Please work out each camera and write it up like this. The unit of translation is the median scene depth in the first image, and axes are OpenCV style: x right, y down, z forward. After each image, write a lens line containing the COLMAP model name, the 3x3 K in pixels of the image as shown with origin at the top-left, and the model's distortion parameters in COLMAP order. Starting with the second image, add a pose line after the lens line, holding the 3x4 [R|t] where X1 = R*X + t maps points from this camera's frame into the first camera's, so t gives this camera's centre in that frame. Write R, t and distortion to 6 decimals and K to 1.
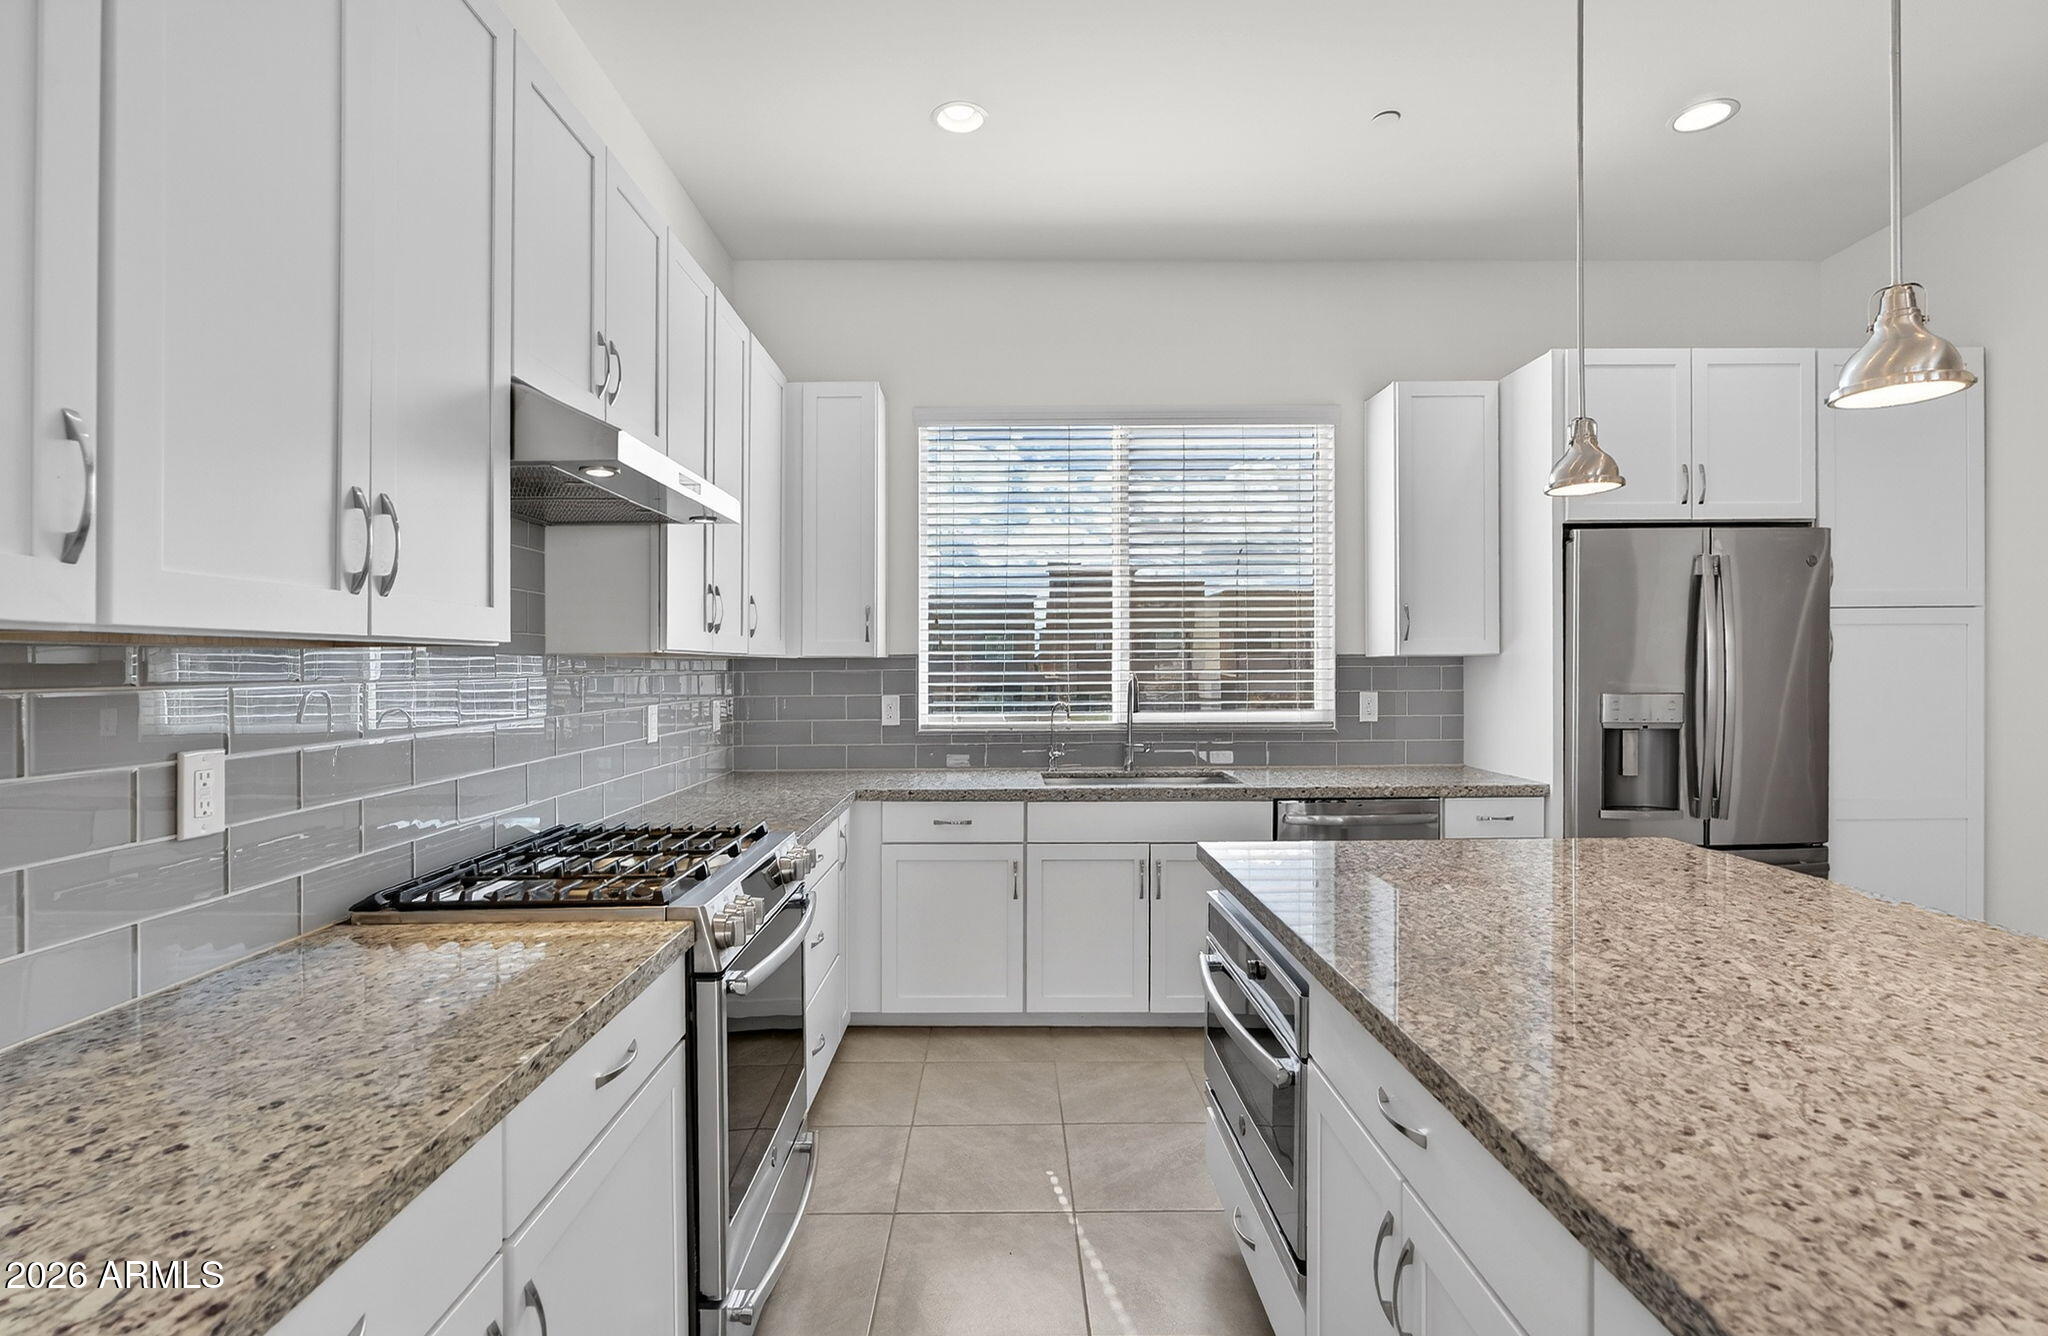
lens RADIAL K [[1070.5, 0, 1029.0], [0, 1070.5, 650.4], [0, 0, 1]] dist [0.000577, 0.000075]
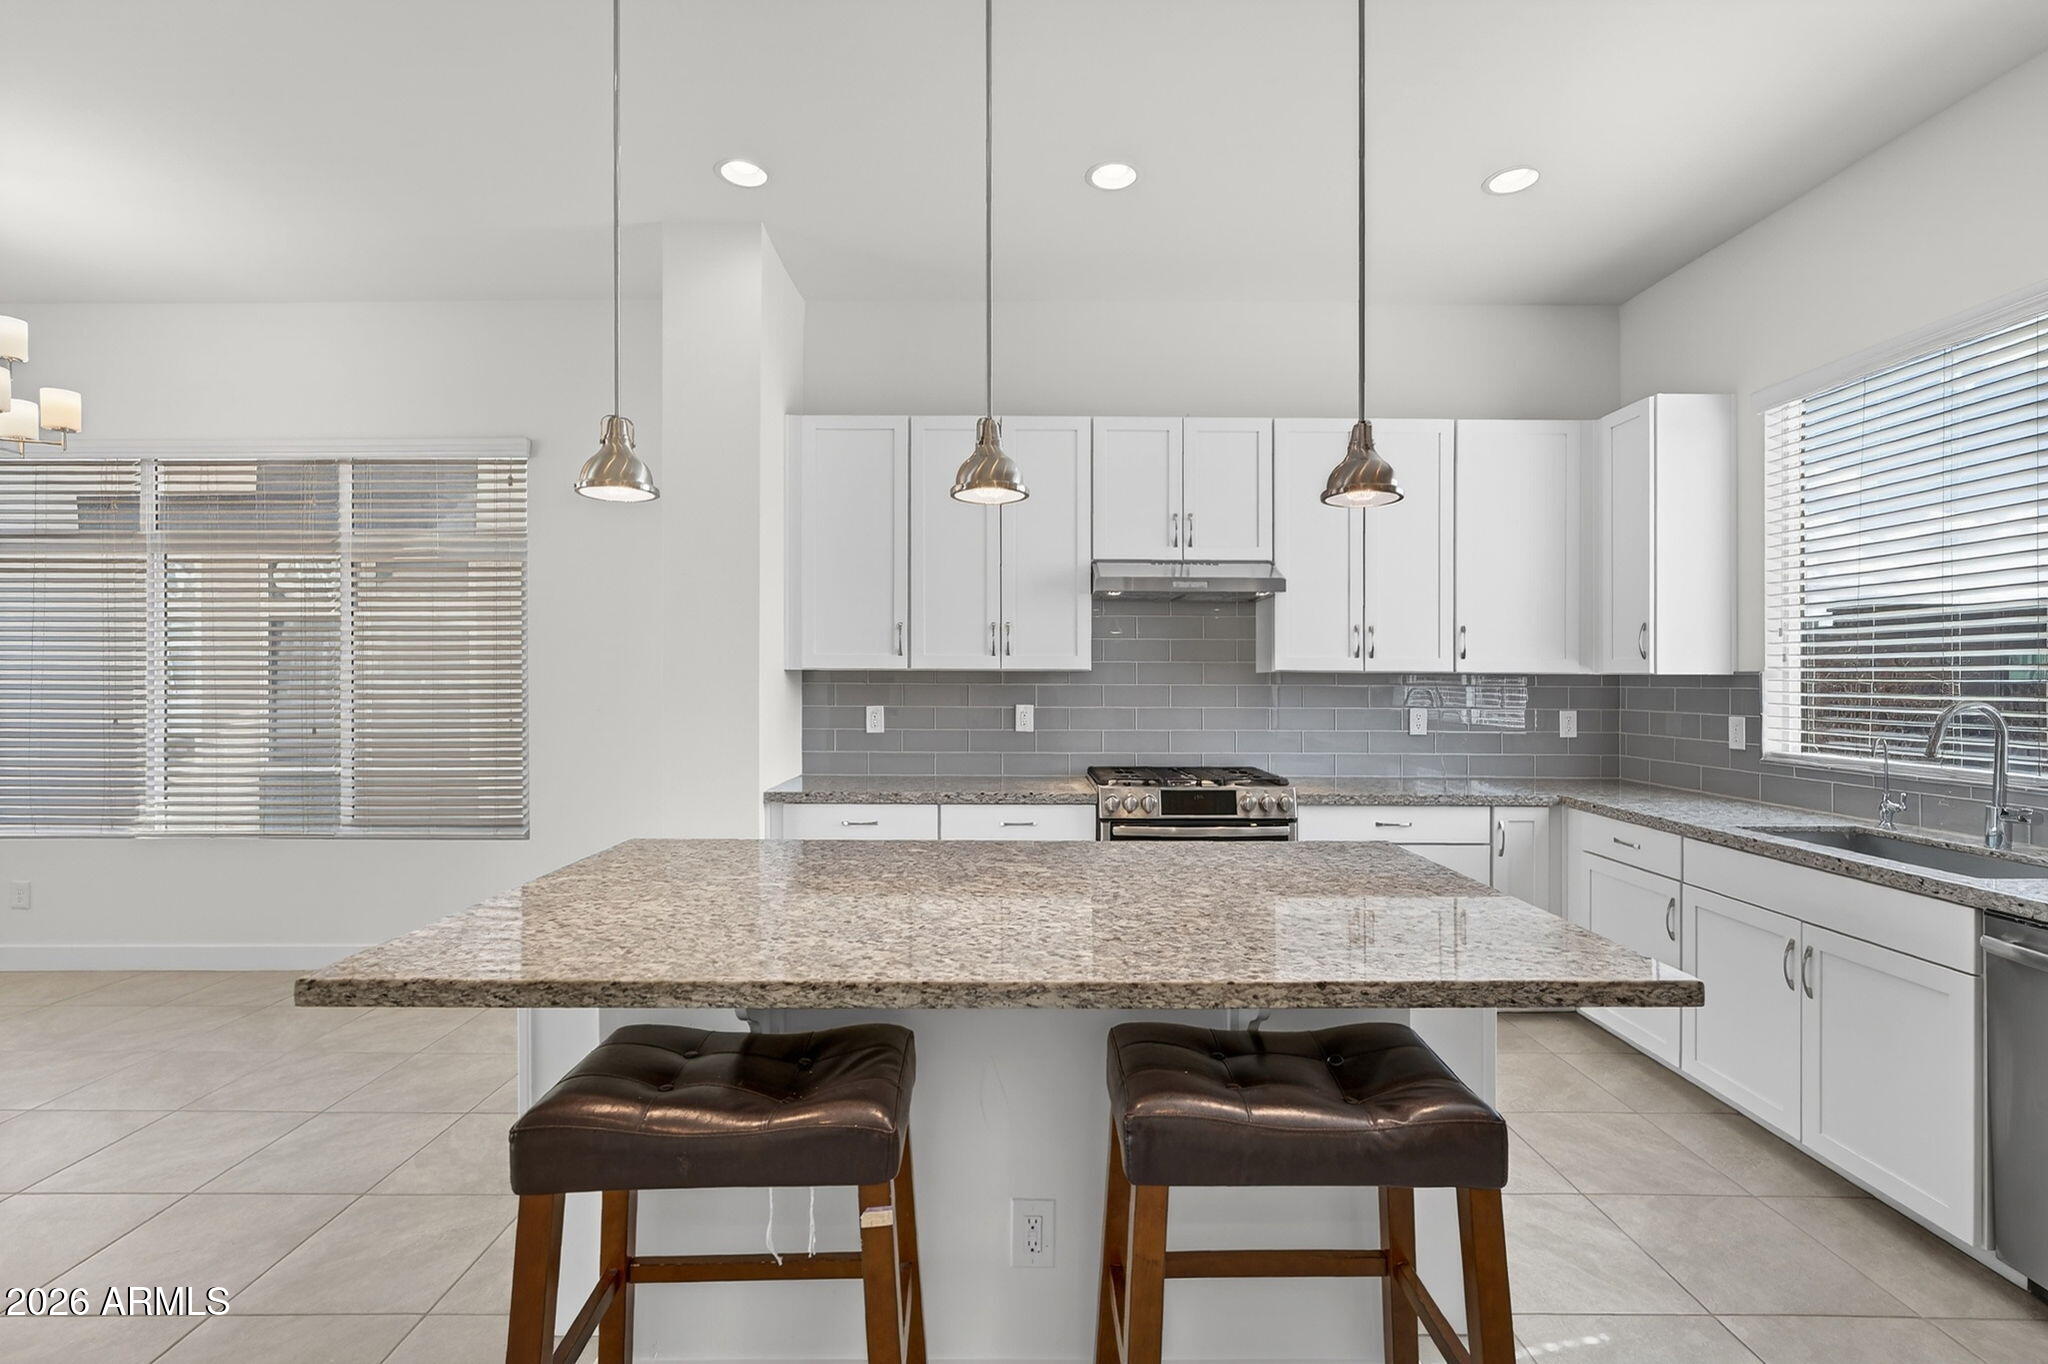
lens RADIAL K [[928.6, 0, 1027.6], [0, 928.6, 673.5], [0, 0, 1]] dist [-0.001169, 0.000238]
pose [[-0.029806, 0.004999, -0.999543, 0.795560], [0.004441, 0.999978, 0.004869, -0.001808], [0.999546, -0.004294, -0.029828, 0.472692]]
